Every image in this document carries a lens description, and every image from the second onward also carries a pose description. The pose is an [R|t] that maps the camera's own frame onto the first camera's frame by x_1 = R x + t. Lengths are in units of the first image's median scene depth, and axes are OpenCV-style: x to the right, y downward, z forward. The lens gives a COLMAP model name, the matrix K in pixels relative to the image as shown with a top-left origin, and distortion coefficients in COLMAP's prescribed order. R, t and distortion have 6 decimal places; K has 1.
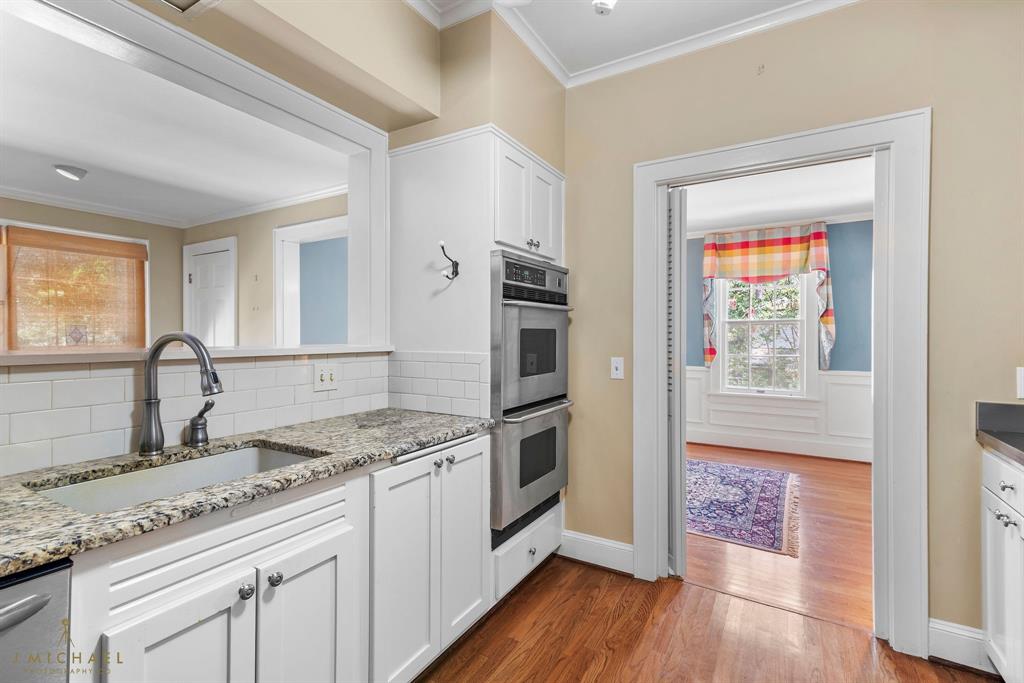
lens RADIAL K [[465.6, 0, 513.9], [0, 465.6, 337.0], [0, 0, 1]] dist [0.022208, -0.000106]
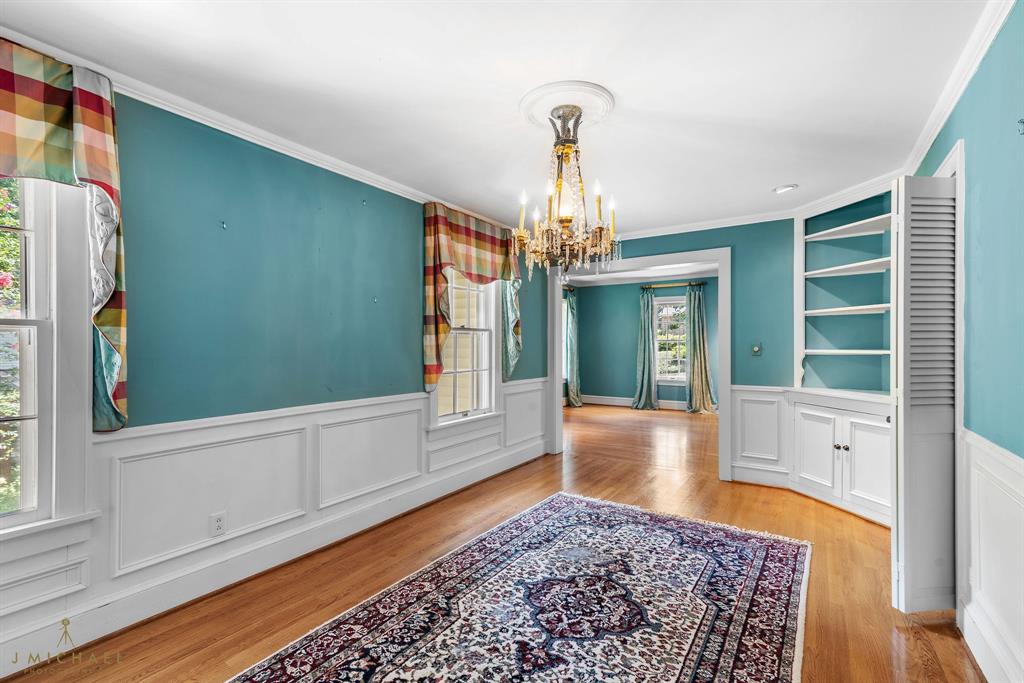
lens RADIAL K [[465.6, 0, 513.9], [0, 465.6, 337.0], [0, 0, 1]] dist [0.022208, -0.000106]
pose [[0.027790, 0.021619, 0.999380, -0.399579], [0.002356, 0.999762, -0.021692, -0.001988], [-0.999611, 0.002957, 0.027733, 1.207077]]
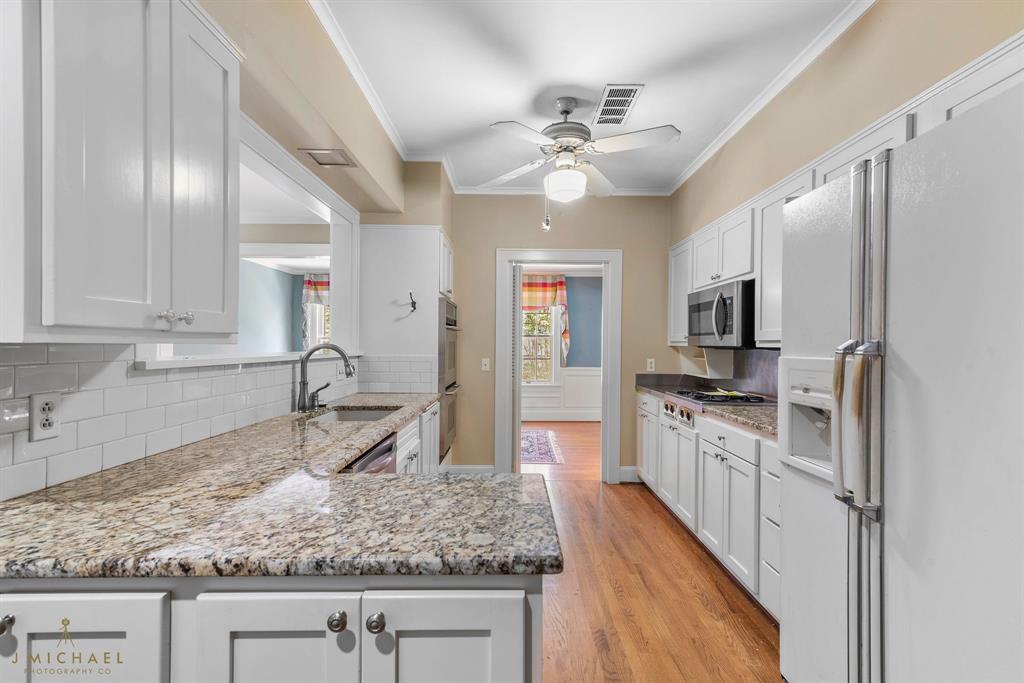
lens RADIAL K [[474.5, 0, 513.2], [0, 474.5, 347.3], [0, 0, 1]] dist [0.000659, 0.000069]
pose [[0.855336, 0.000614, 0.518073, -0.415576], [-0.002587, 0.999992, 0.003085, -0.001339], [-0.518067, -0.003979, 0.855331, -0.379823]]
